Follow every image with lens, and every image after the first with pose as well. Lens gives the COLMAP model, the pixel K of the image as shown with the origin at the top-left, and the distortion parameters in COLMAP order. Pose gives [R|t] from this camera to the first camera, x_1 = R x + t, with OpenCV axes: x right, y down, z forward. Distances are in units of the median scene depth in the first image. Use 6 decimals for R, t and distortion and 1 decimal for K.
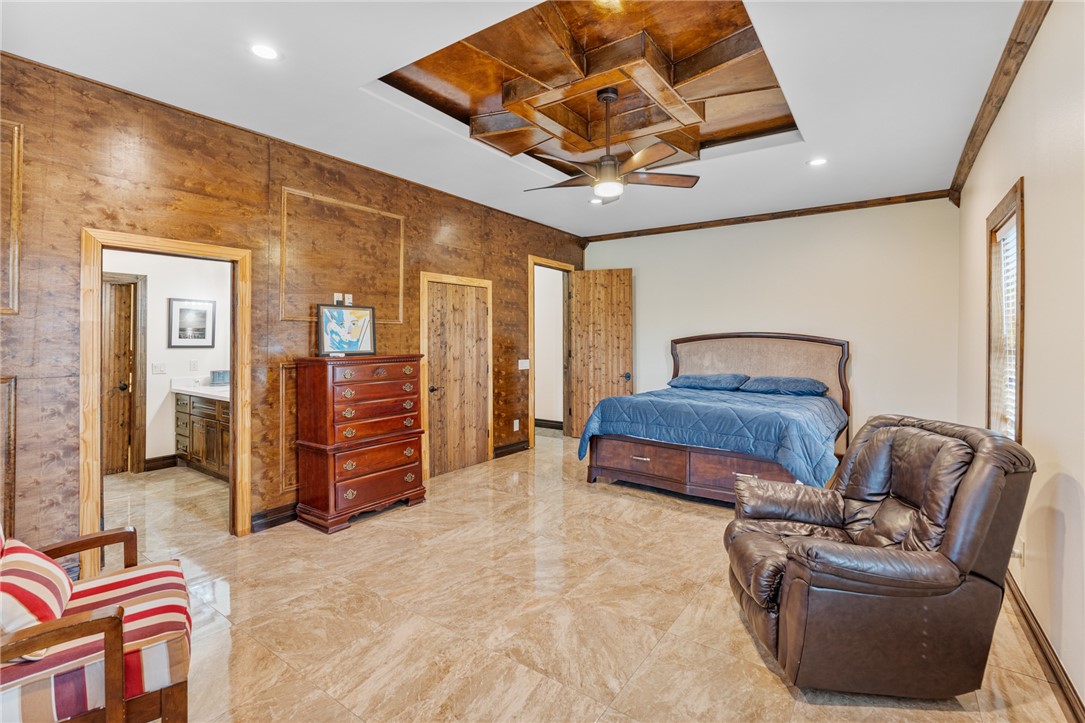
lens RADIAL K [[493.7, 0, 546.4], [0, 493.7, 338.5], [0, 0, 1]] dist [0.009371, -0.000303]
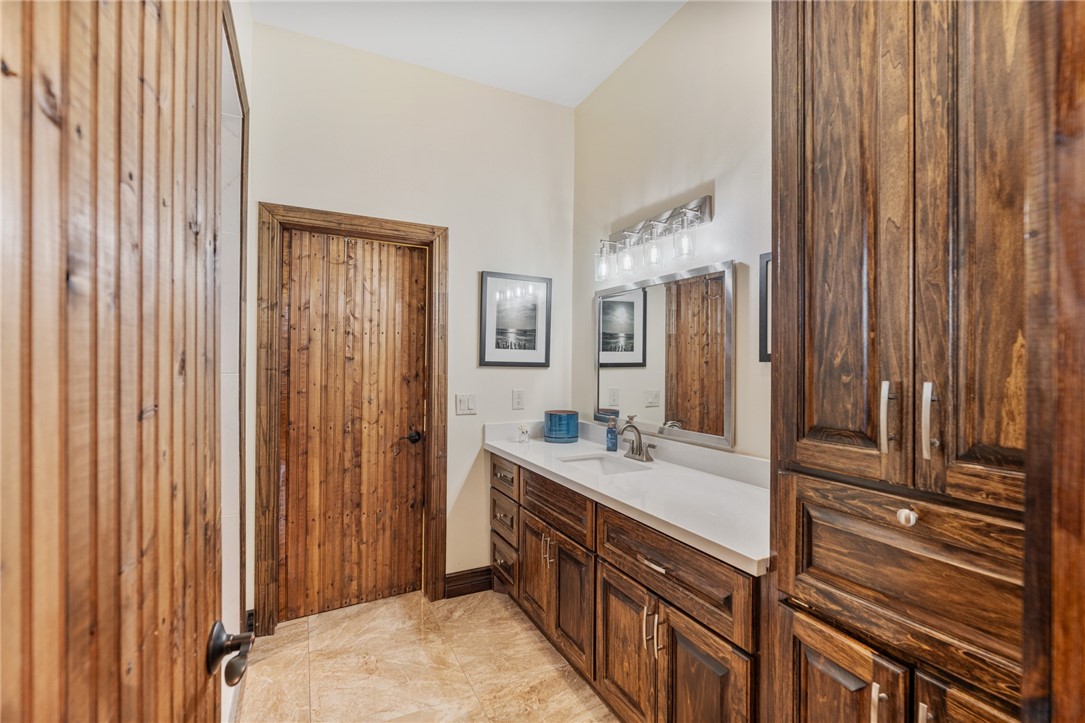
lens RADIAL K [[493.7, 0, 545.6], [0, 493.7, 365.7], [0, 0, 1]] dist [0.009371, -0.000303]
pose [[0.866784, -0.001888, -0.498680, -0.453575], [-0.001059, 0.999984, -0.005626, 0.022574], [0.498682, 0.005405, 0.866768, 0.598000]]
